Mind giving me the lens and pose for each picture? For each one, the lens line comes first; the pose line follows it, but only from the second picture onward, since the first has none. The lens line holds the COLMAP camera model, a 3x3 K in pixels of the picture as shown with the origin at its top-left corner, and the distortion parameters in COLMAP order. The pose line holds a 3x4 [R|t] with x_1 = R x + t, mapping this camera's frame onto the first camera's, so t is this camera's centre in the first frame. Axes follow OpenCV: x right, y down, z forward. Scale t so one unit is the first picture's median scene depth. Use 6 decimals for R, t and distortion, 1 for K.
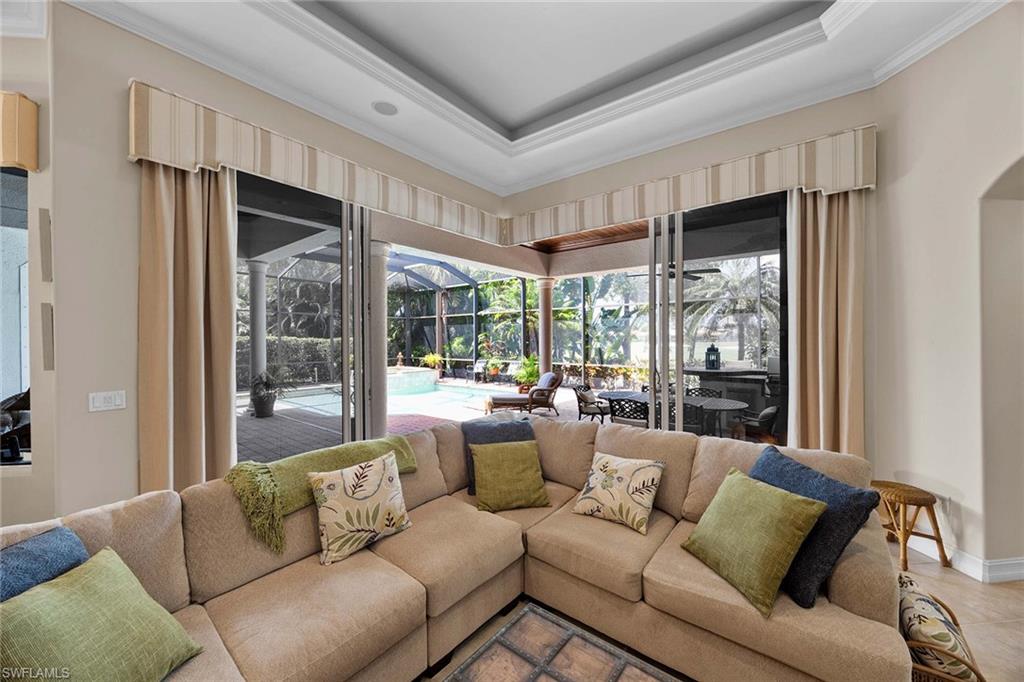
lens RADIAL K [[389.4, 0, 515.7], [0, 389.4, 338.8], [0, 0, 1]] dist [-0.003733, -0.000229]
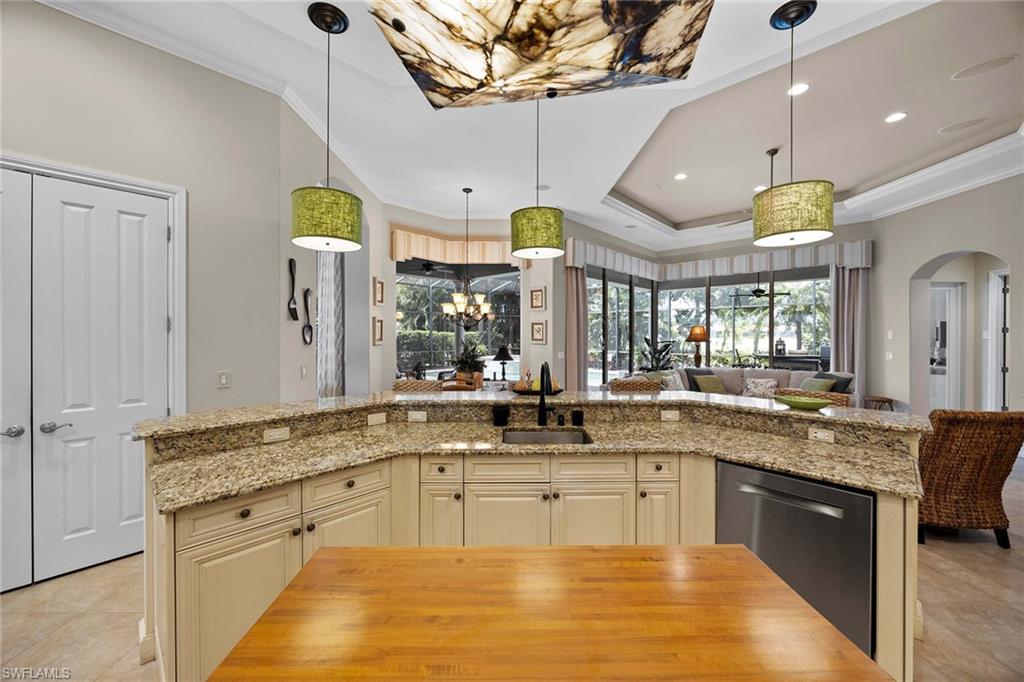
lens RADIAL K [[388.7, 0, 509.0], [0, 388.7, 334.0], [0, 0, 1]] dist [-0.001810, -0.000120]
pose [[0.994557, 0.003201, -0.104148, -0.592814], [-0.002982, 0.999993, 0.002261, -0.001553], [0.104154, -0.001938, 0.994559, -0.932814]]
